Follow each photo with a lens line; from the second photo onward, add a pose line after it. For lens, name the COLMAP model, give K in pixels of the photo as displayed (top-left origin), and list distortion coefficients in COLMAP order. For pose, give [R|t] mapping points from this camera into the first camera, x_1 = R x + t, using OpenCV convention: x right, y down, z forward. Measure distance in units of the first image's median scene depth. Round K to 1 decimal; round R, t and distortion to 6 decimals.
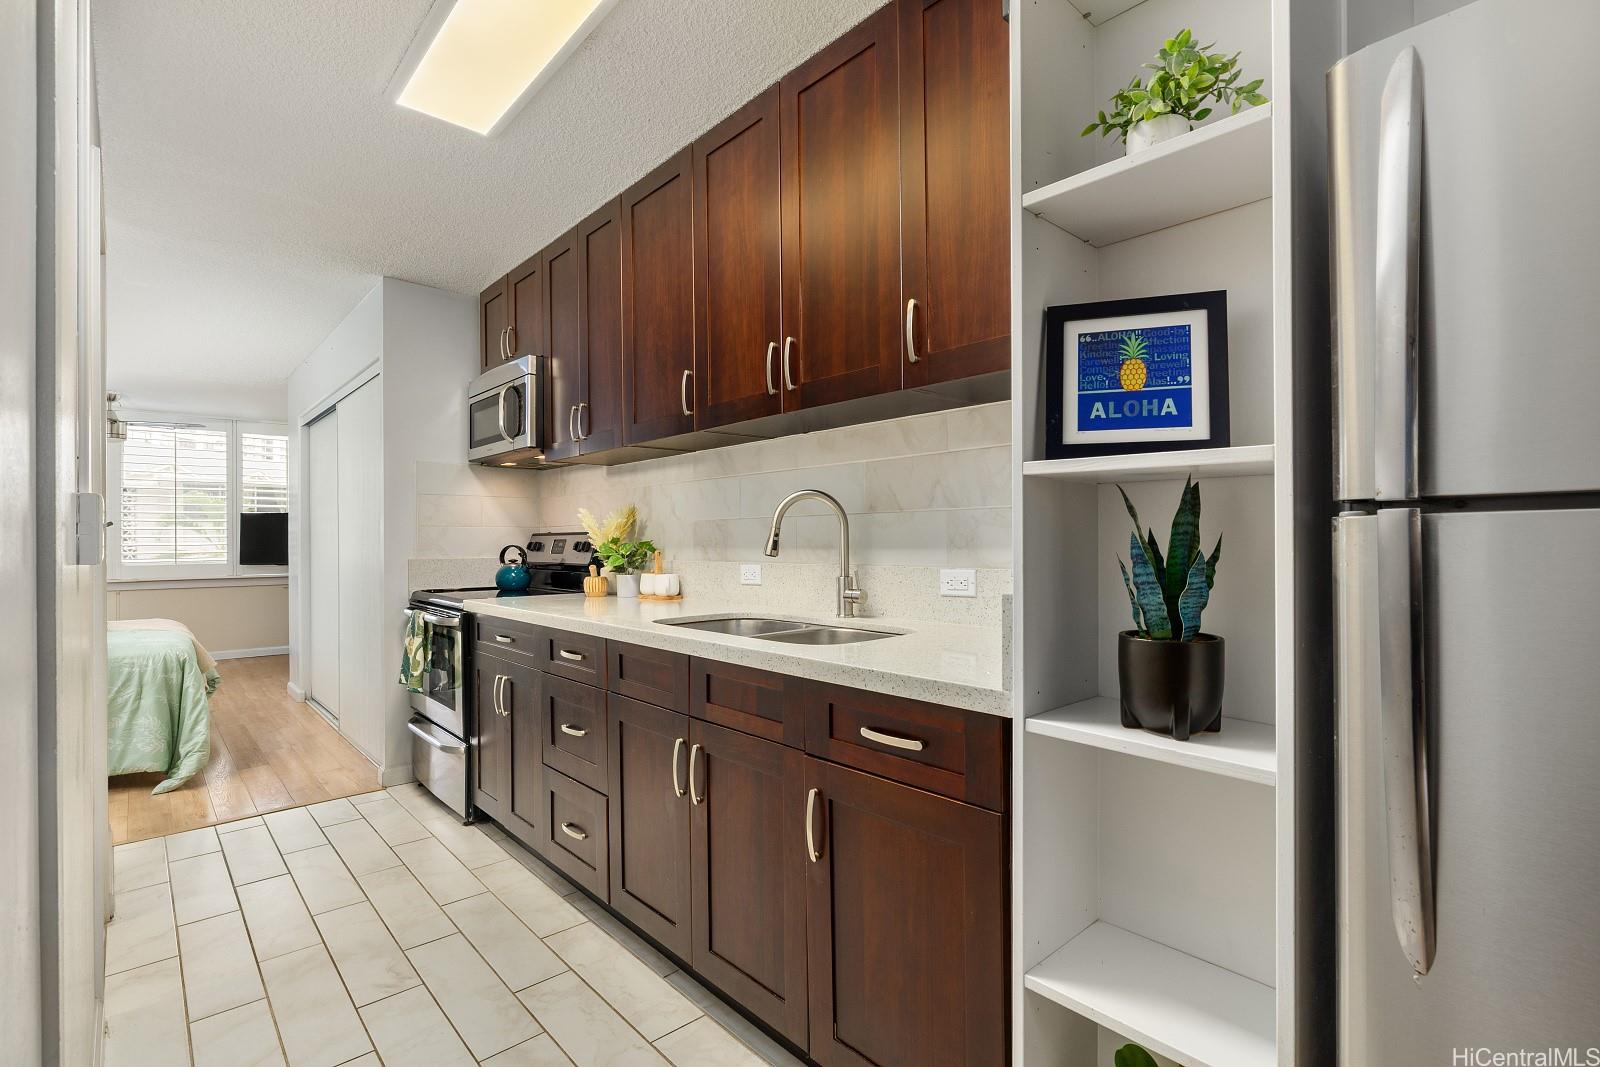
lens RADIAL K [[762.6, 0, 795.1], [0, 762.6, 533.9], [0, 0, 1]] dist [-0.001674, 0.000388]
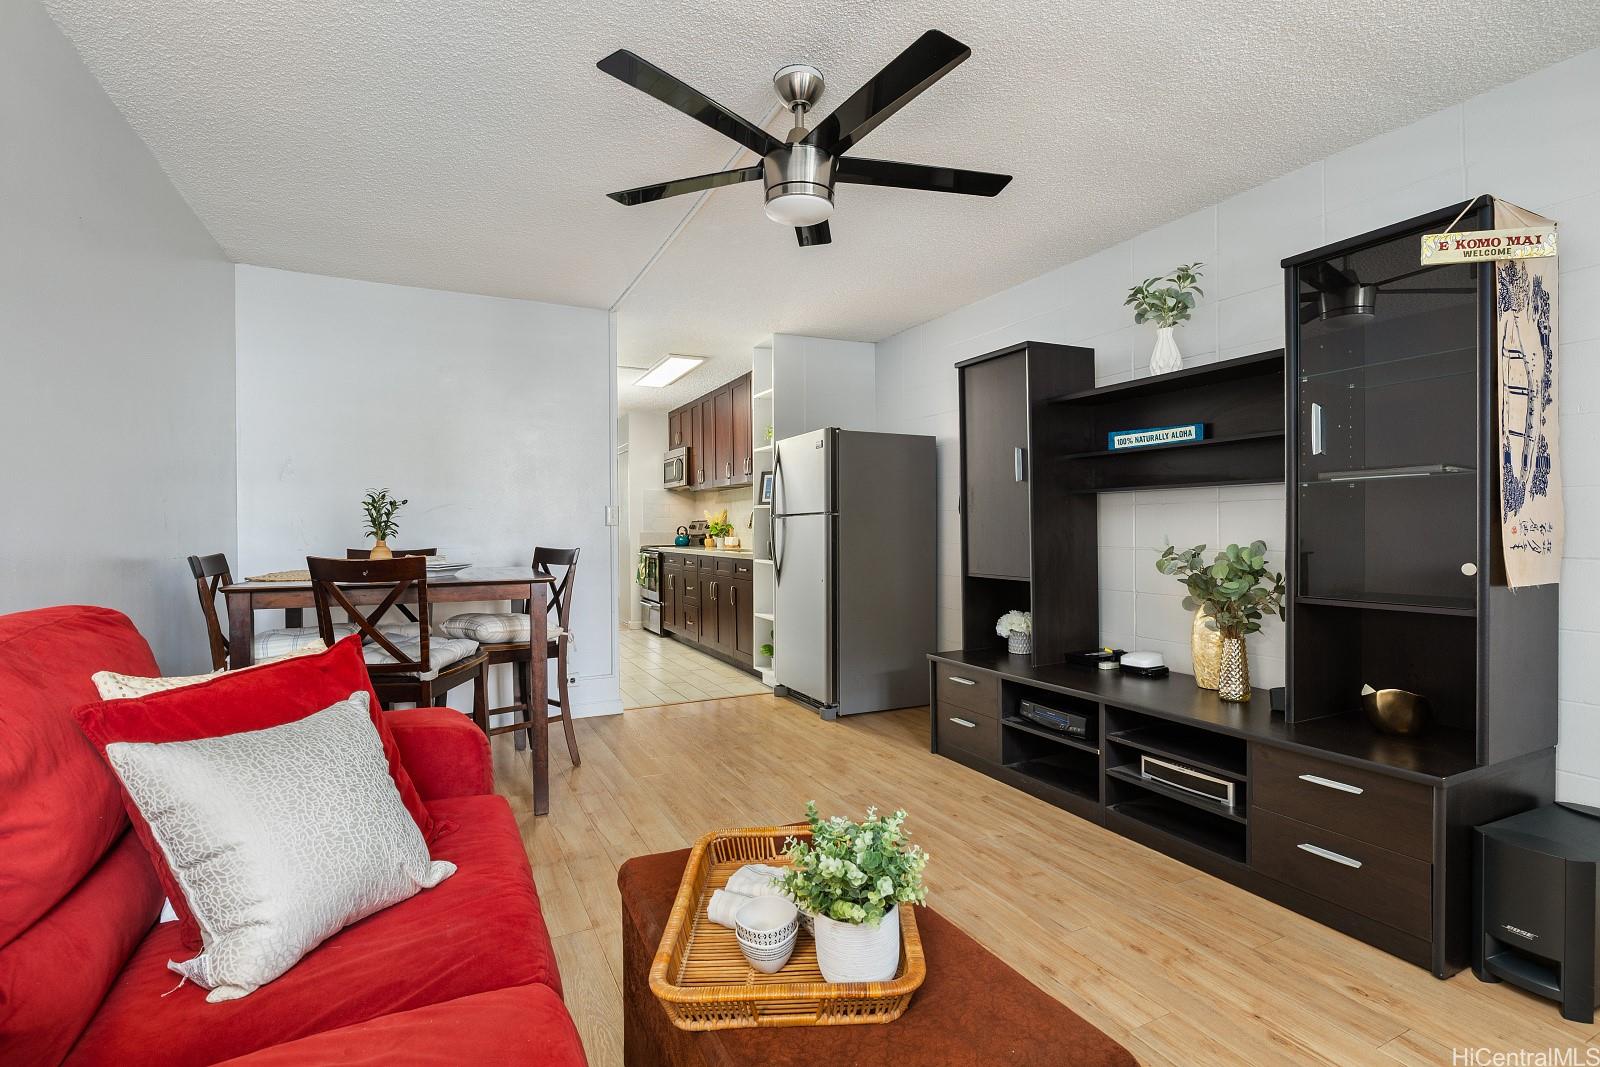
lens RADIAL K [[762.6, 0, 794.2], [0, 762.6, 533.5], [0, 0, 1]] dist [-0.001674, 0.000388]
pose [[0.964203, 0.002212, -0.265156, 0.616832], [0.001496, 0.999904, 0.013783, 0.005931], [0.265161, -0.013686, 0.964107, -1.220636]]
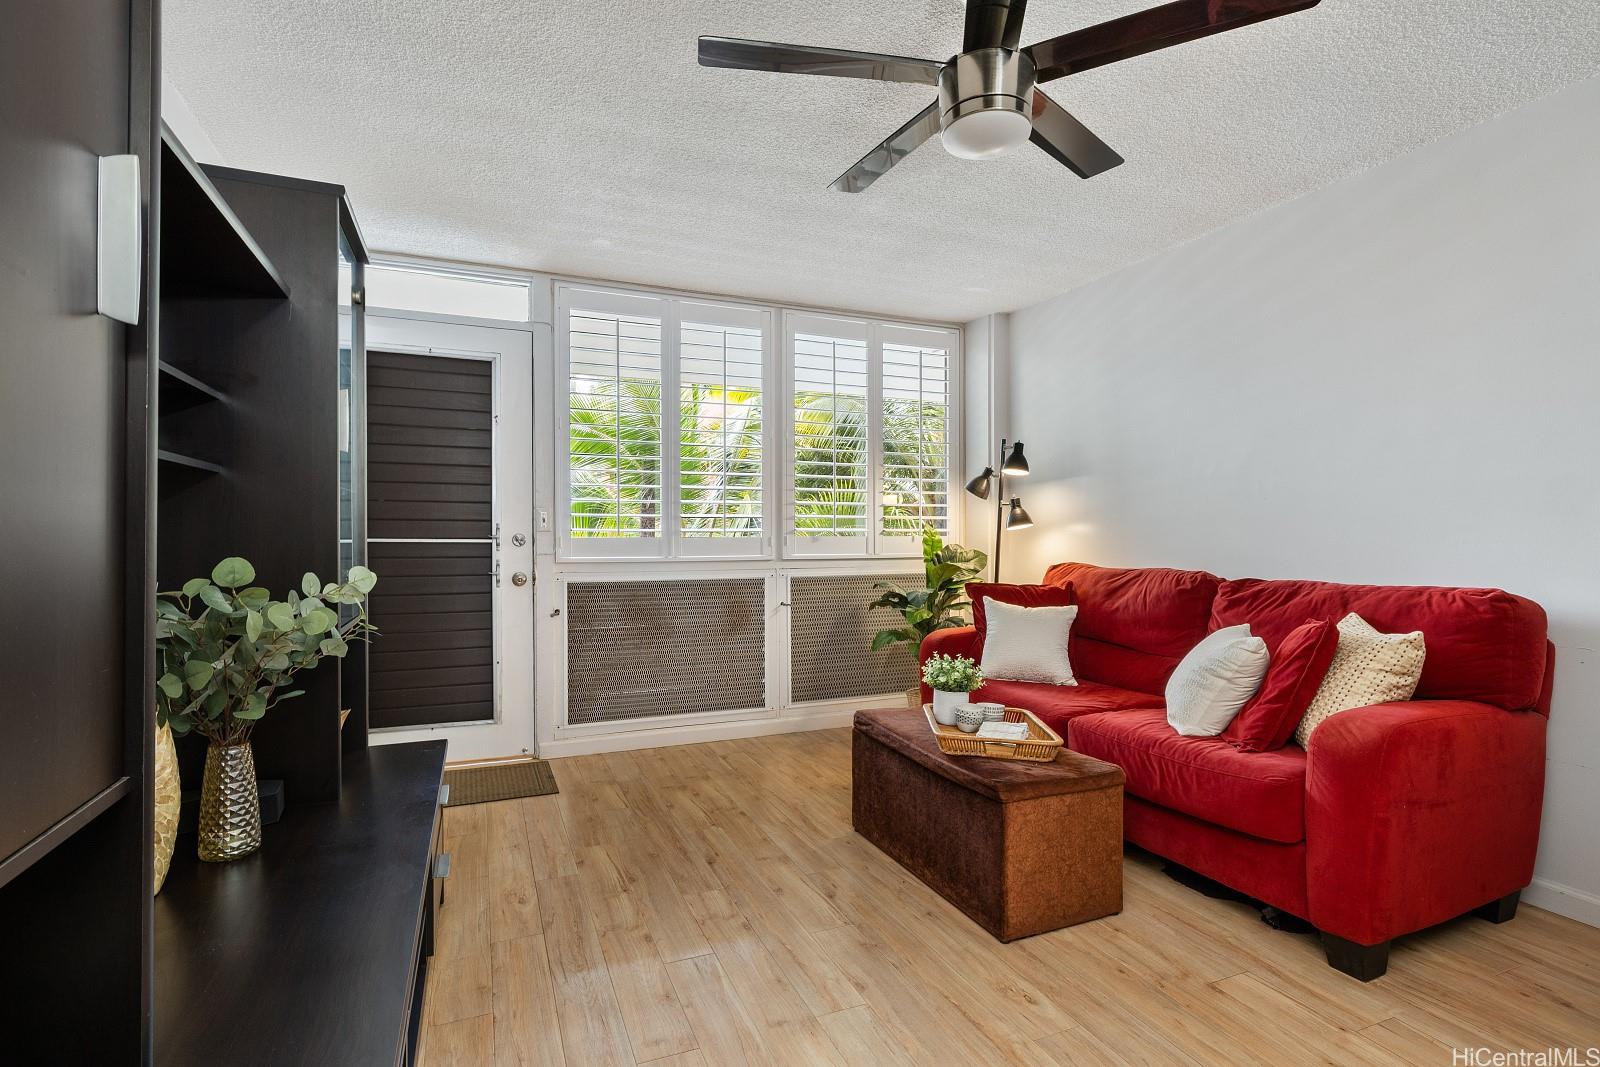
lens RADIAL K [[762.6, 0, 808.2], [0, 762.6, 538.8], [0, 0, 1]] dist [-0.001674, 0.000388]
pose [[-0.951317, 0.007716, 0.308117, 0.388121], [0.007582, 0.999970, -0.001633, 0.011862], [-0.308120, 0.000783, -0.951347, 0.021248]]
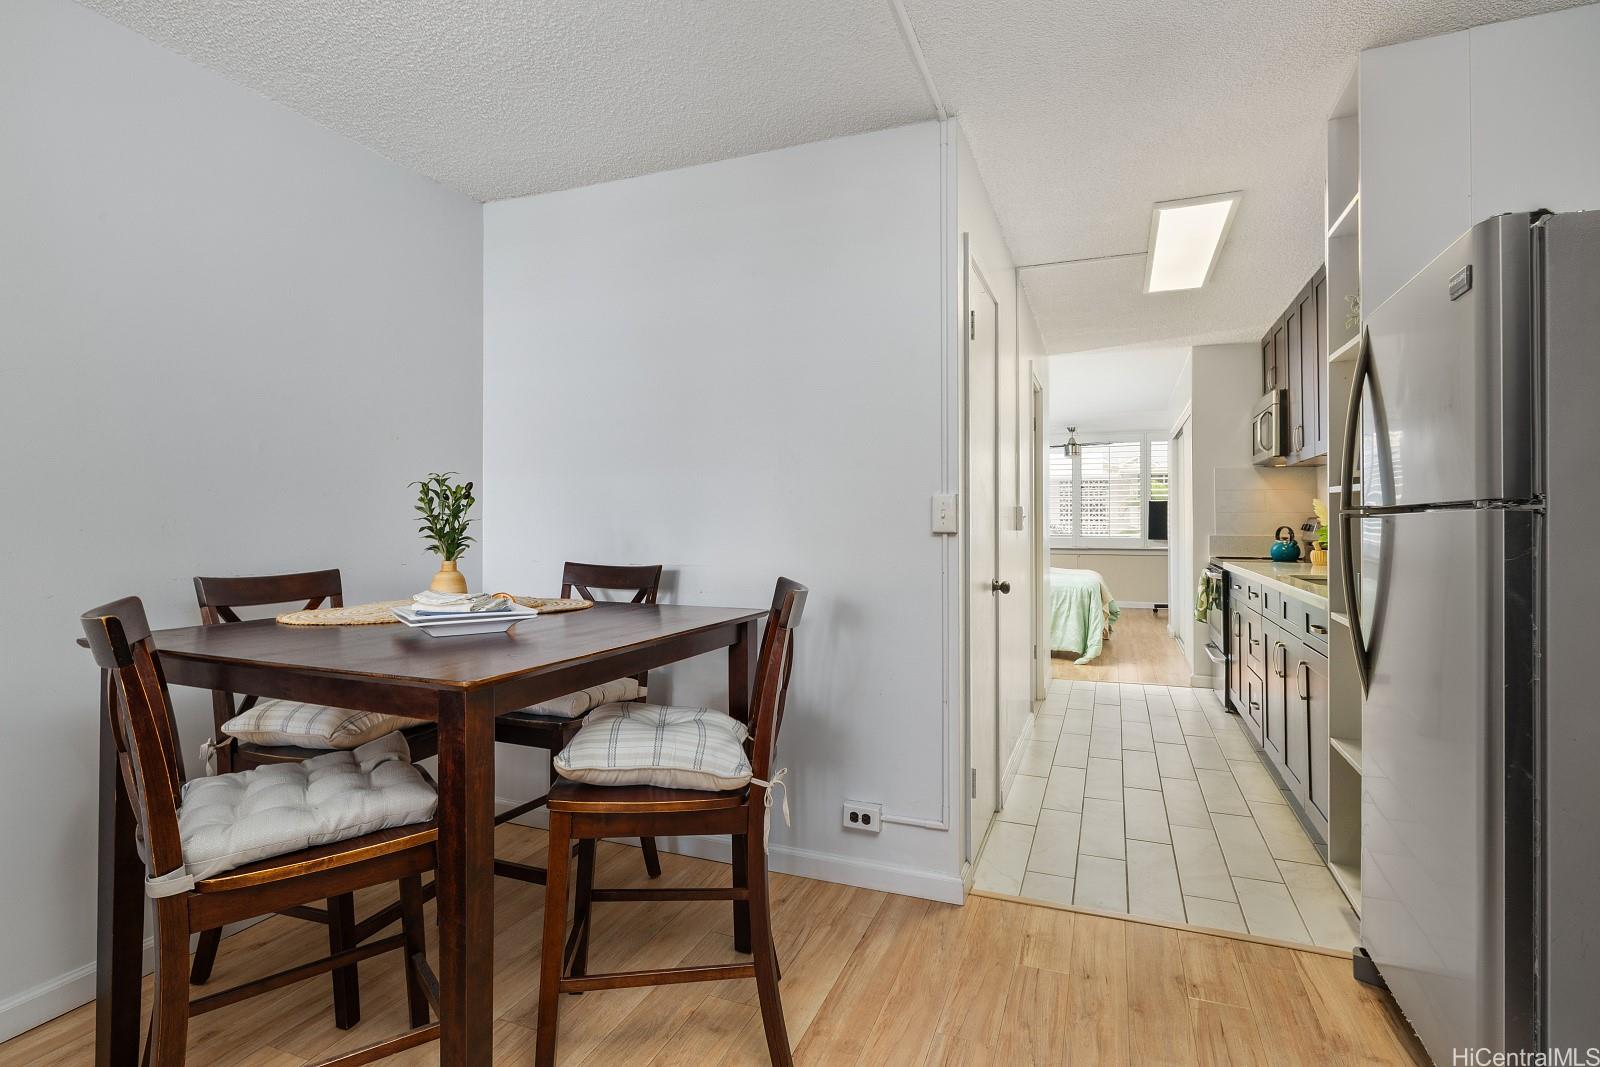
lens RADIAL K [[762.6, 0, 807.6], [0, 762.6, 520.3], [0, 0, 1]] dist [-0.001674, 0.000388]
pose [[0.453776, 0.002409, -0.891113, 0.496735], [0.004641, 0.999976, 0.005066, -0.006768], [0.891104, -0.006434, 0.453754, -0.389722]]
